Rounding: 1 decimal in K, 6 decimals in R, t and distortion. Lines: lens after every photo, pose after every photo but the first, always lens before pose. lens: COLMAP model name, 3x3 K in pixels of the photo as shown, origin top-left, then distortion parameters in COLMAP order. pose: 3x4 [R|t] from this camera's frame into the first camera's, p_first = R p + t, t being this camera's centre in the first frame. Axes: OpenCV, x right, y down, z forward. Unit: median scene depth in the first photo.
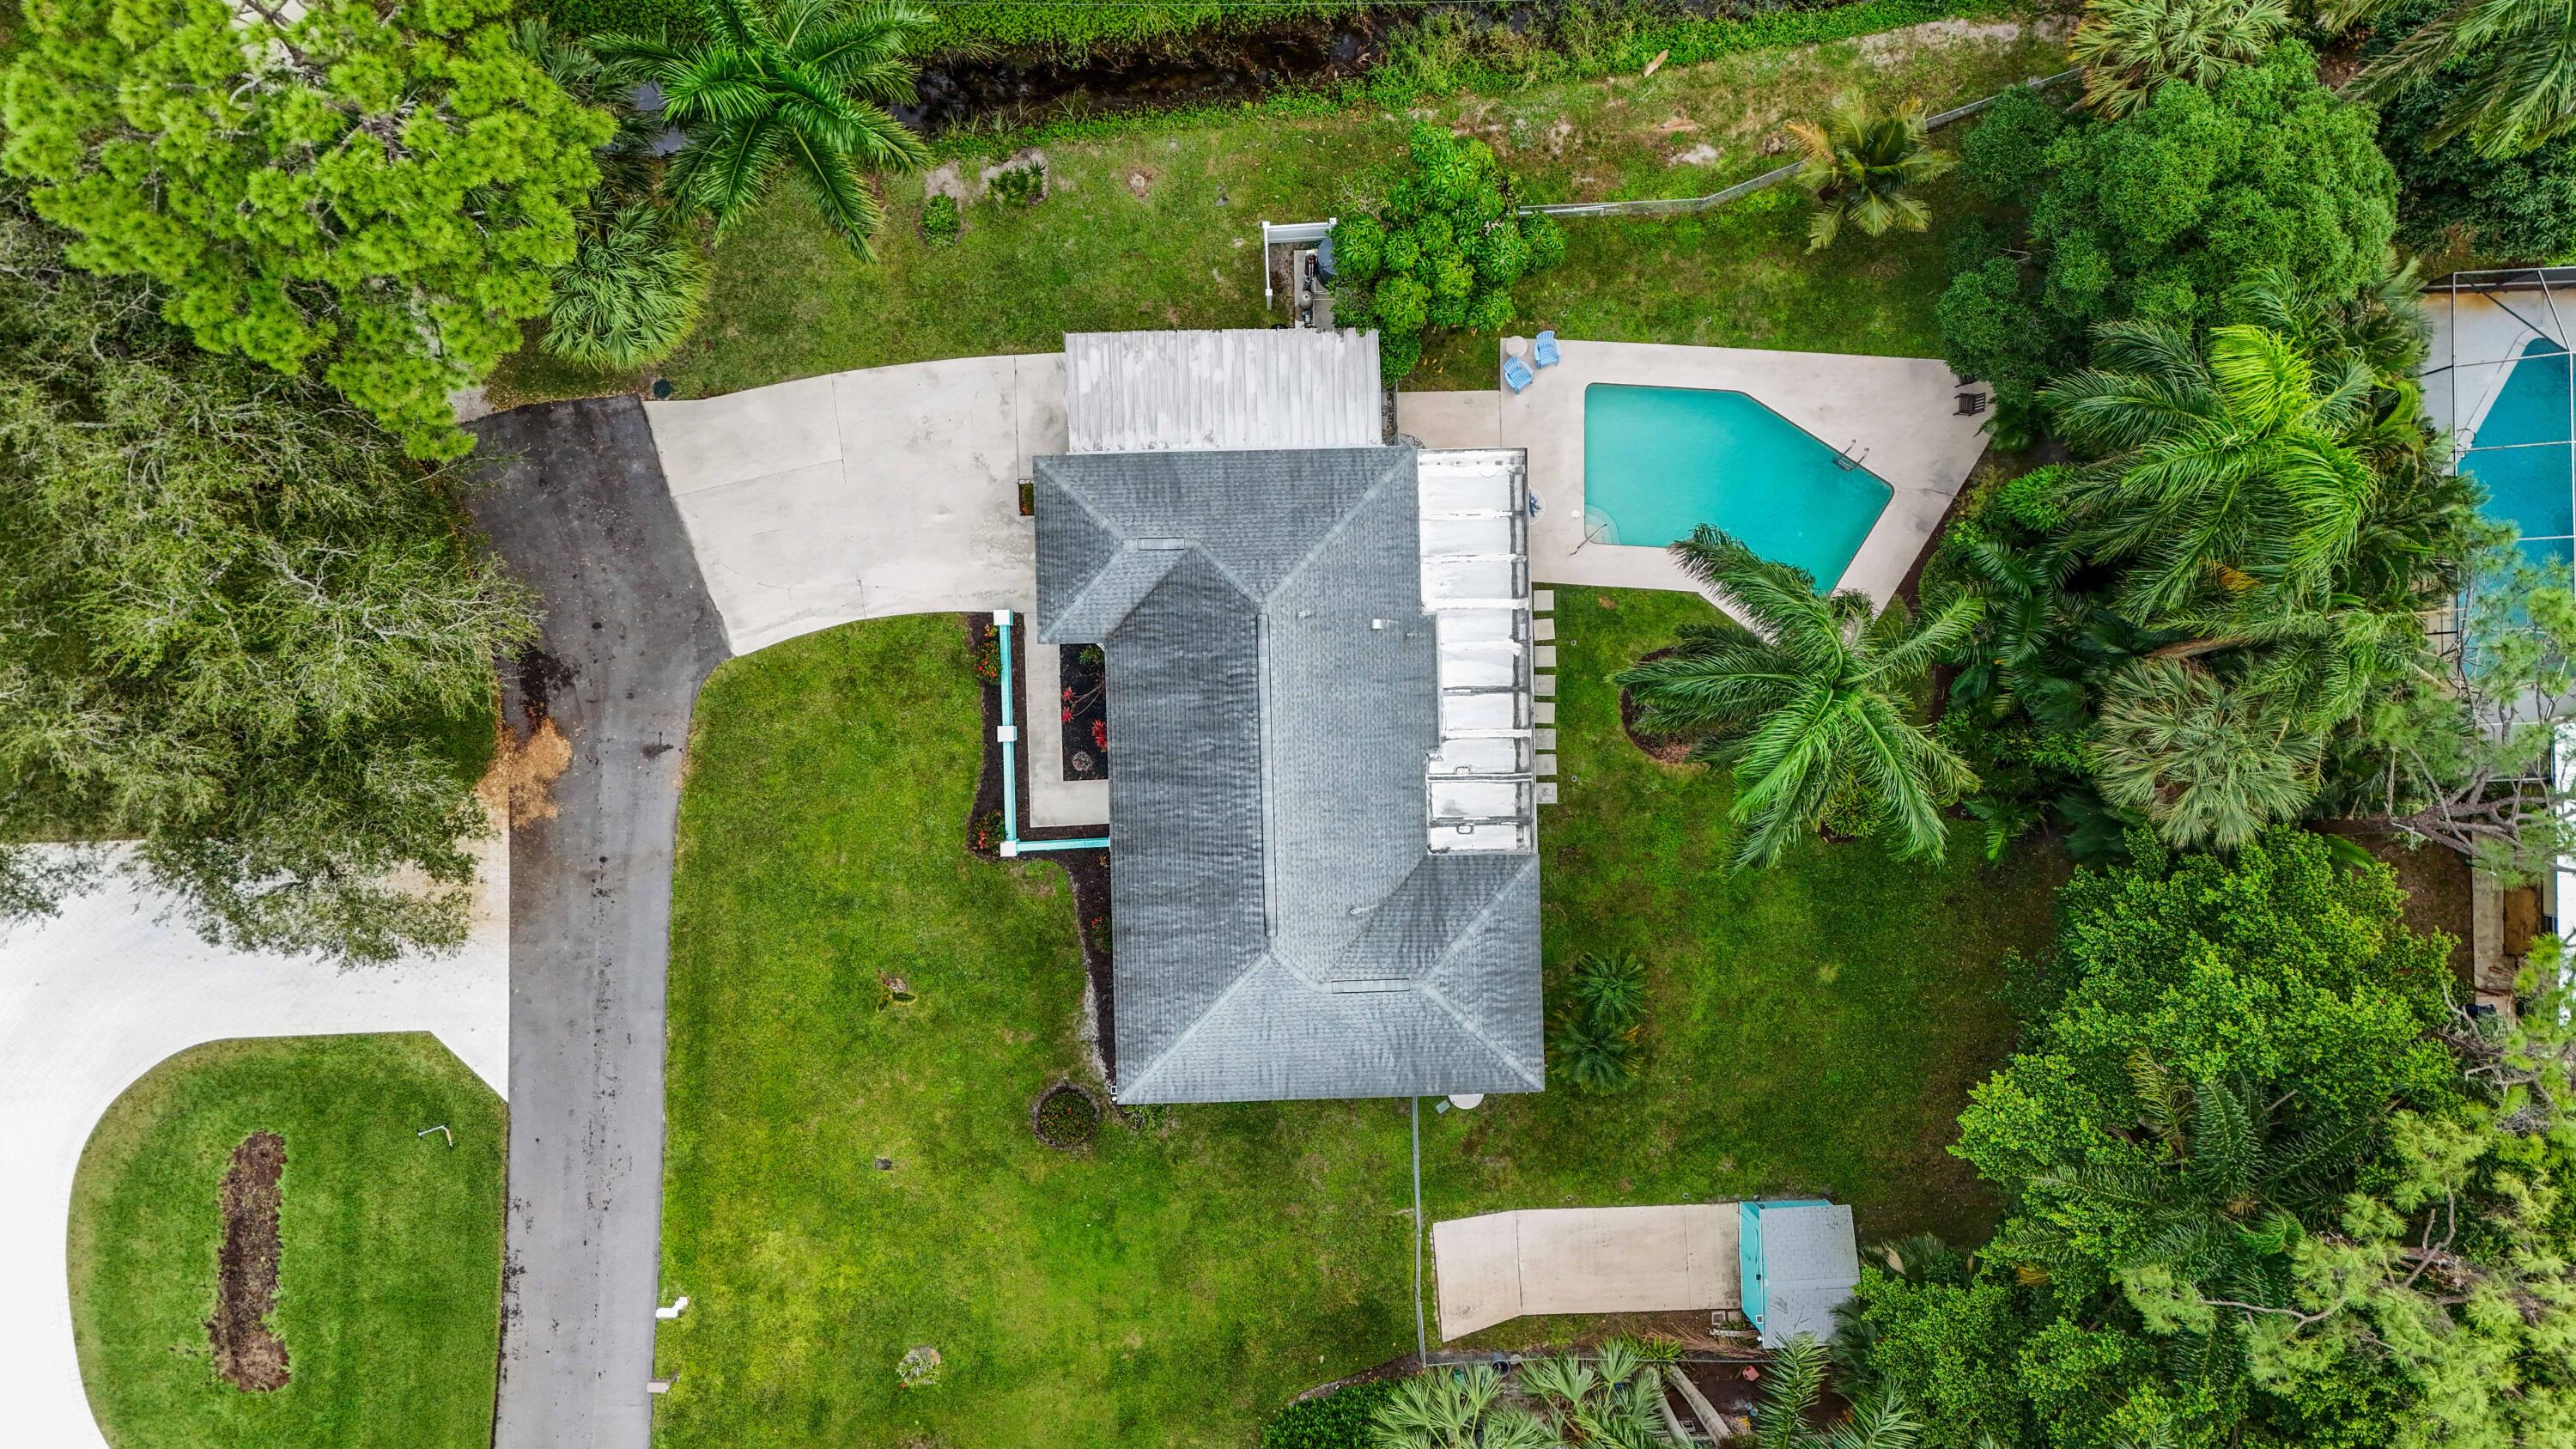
lens RADIAL K [[1874.1, 0, 1302.0], [0, 1874.1, 728.6], [0, 0, 1]] dist [-0.001624, -0.001192]
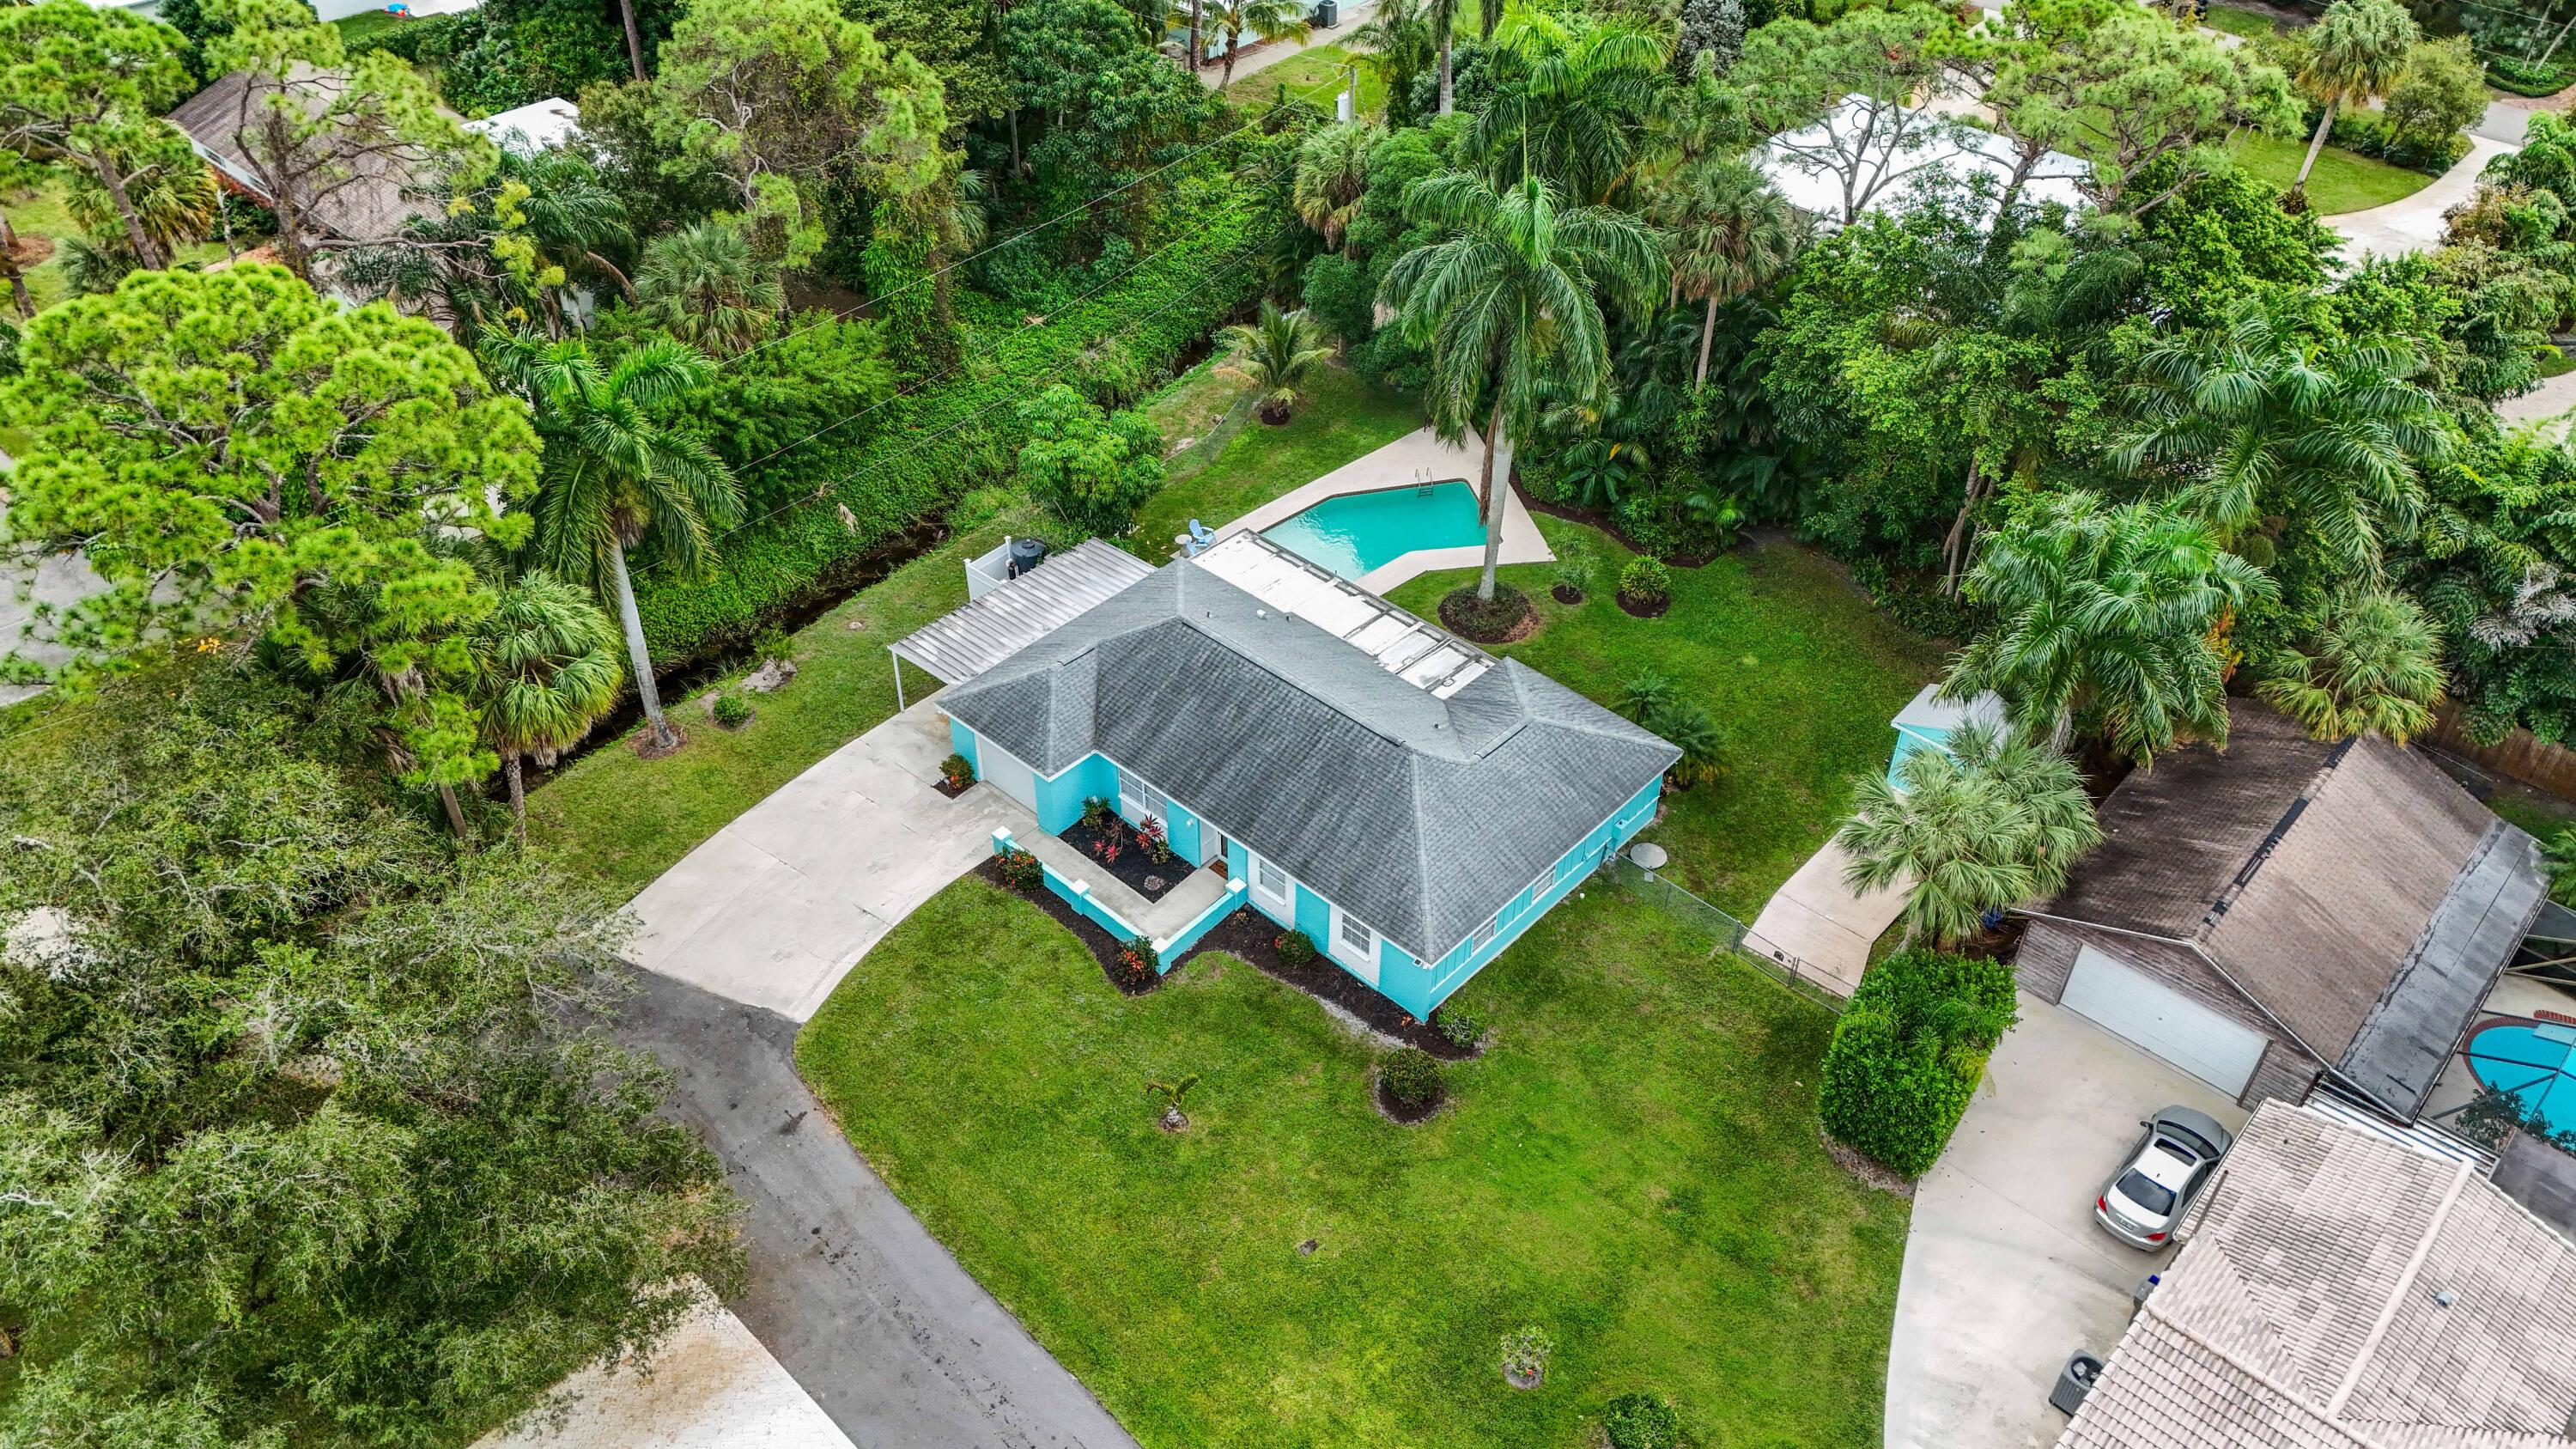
lens RADIAL K [[1874.1, 0, 1302.0], [0, 1874.1, 728.6], [0, 0, 1]] dist [-0.001624, -0.001192]
pose [[0.690294, -0.467473, 0.552235, -0.579262], [0.723523, 0.449301, -0.524065, 0.564806], [-0.003133, 0.761313, 0.648377, 0.282883]]
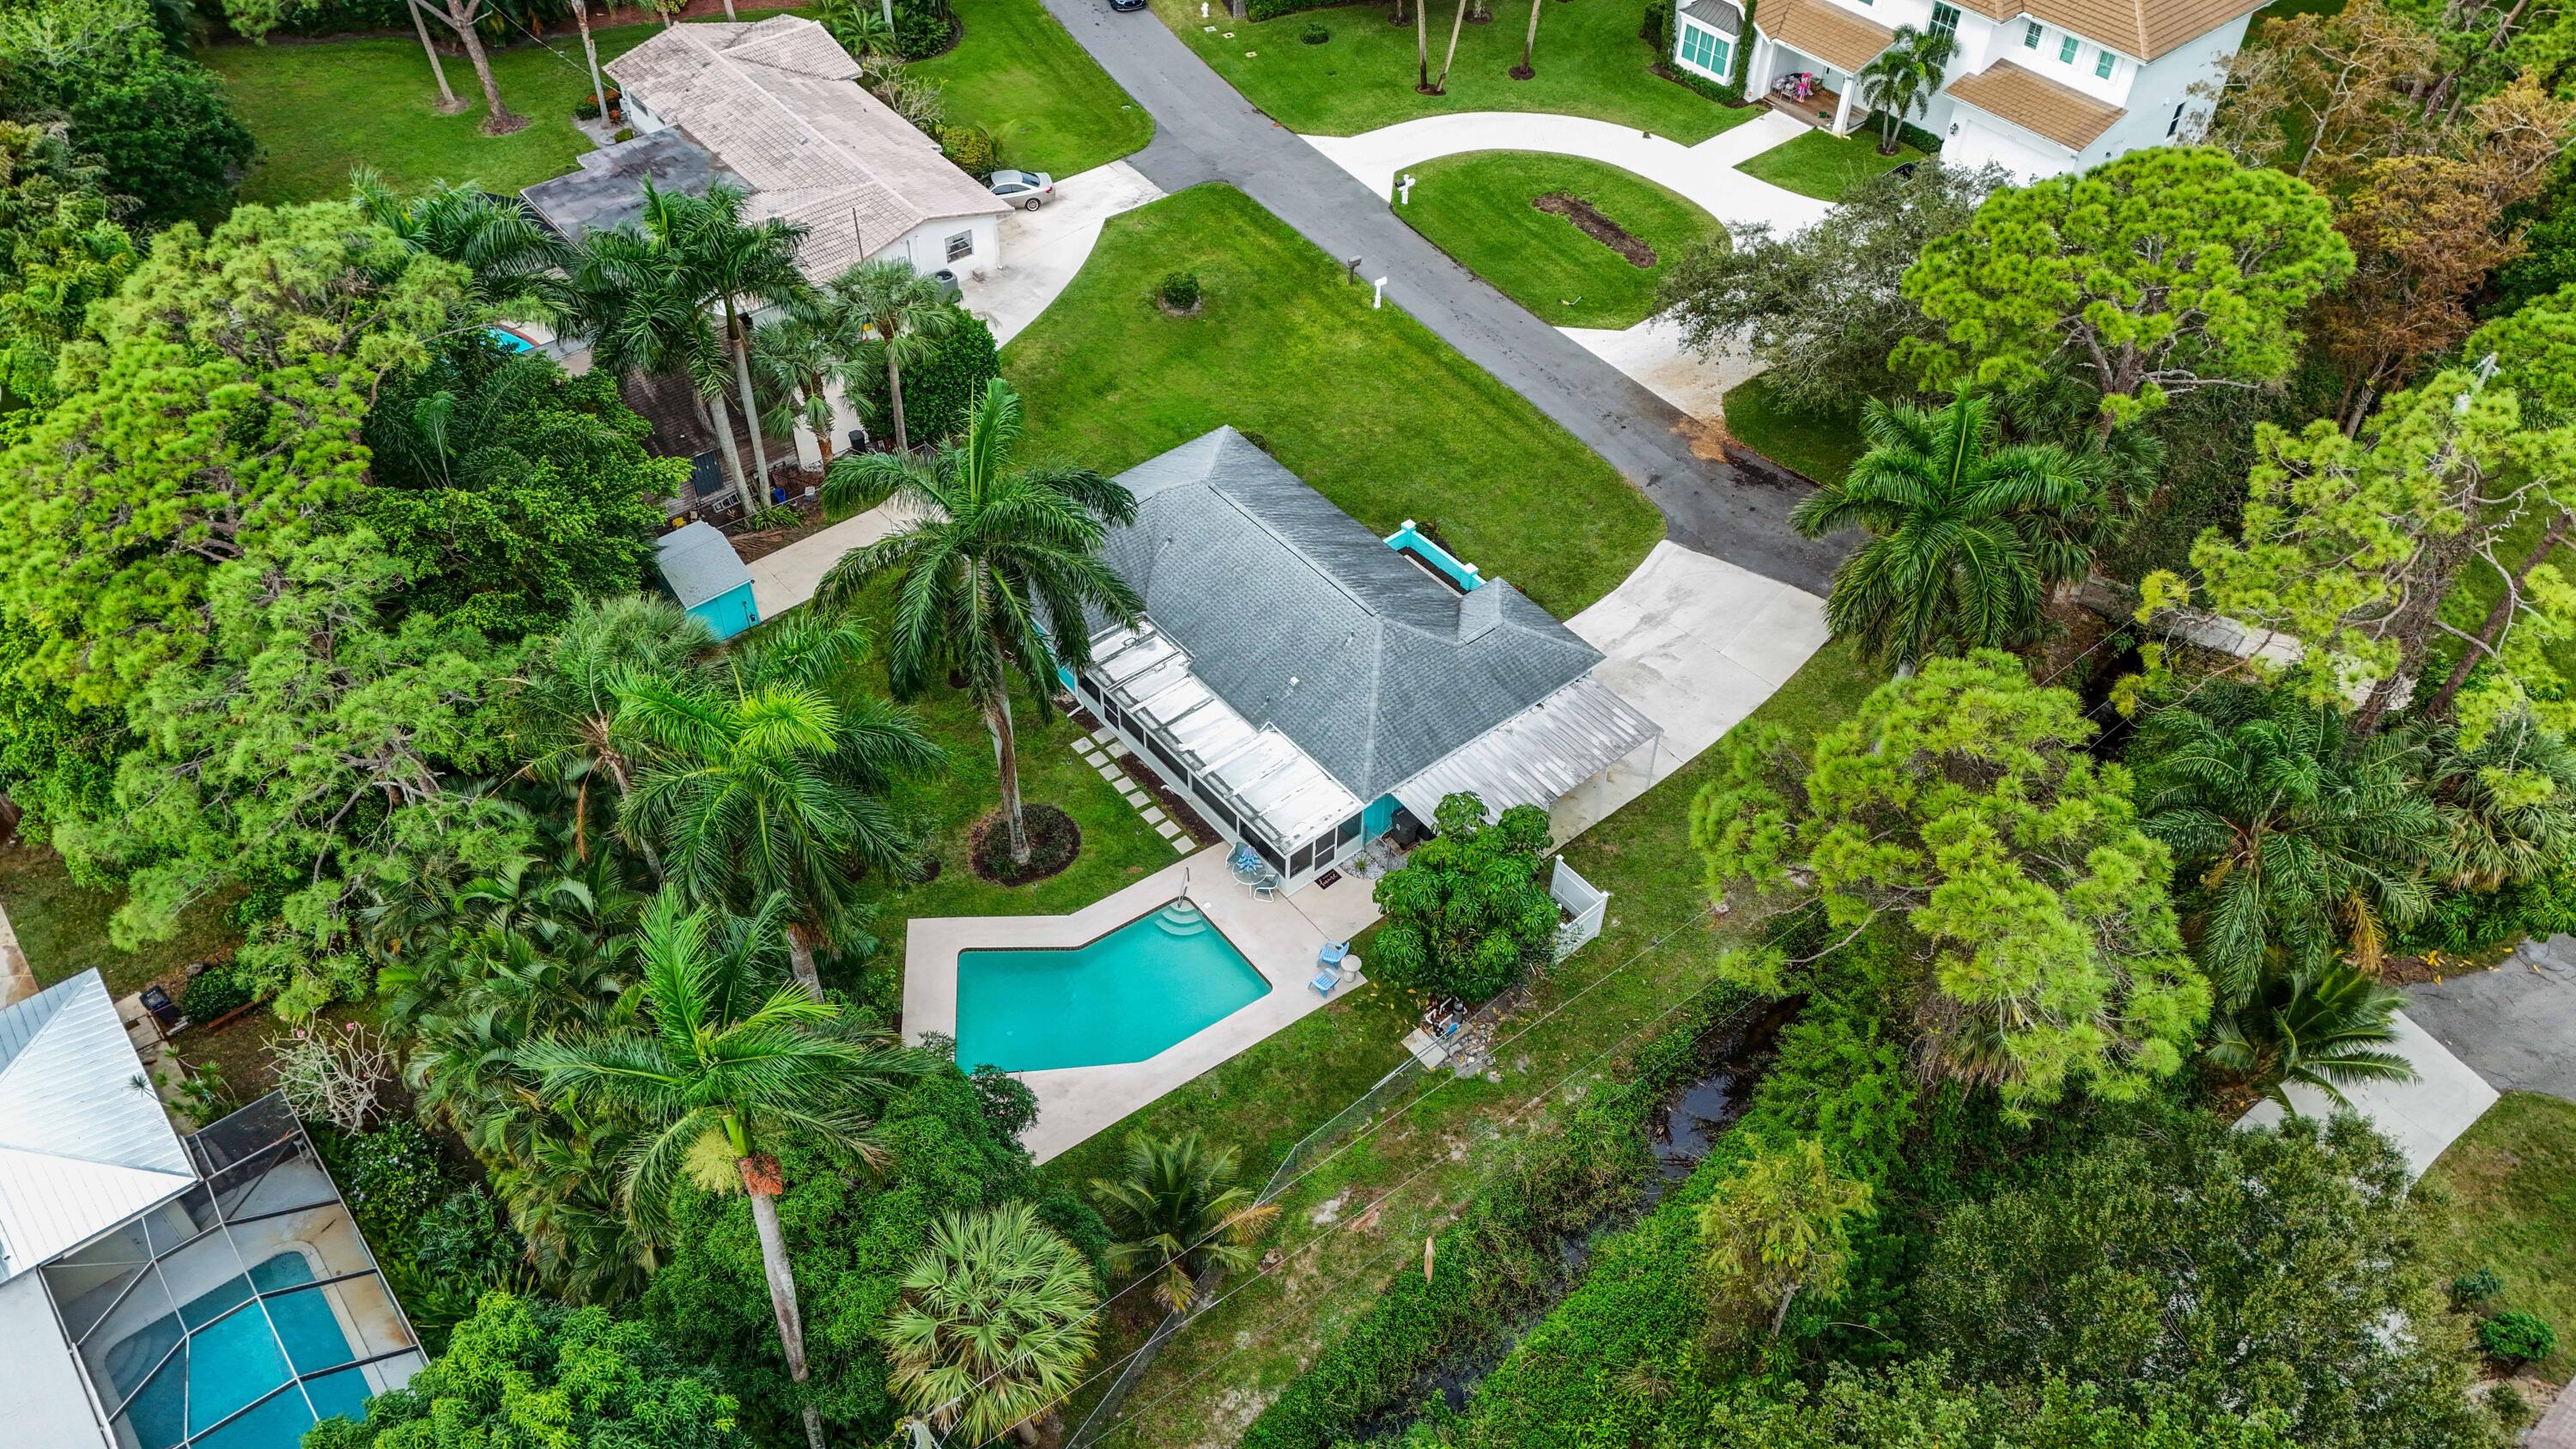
lens RADIAL K [[1874.1, 0, 1302.0], [0, 1874.1, 728.6], [0, 0, 1]] dist [-0.001624, -0.001192]
pose [[-0.784635, 0.418286, -0.457587, 0.548832], [-0.618863, -0.572320, 0.538014, -0.662640], [-0.036843, 0.705327, 0.707924, 0.178132]]
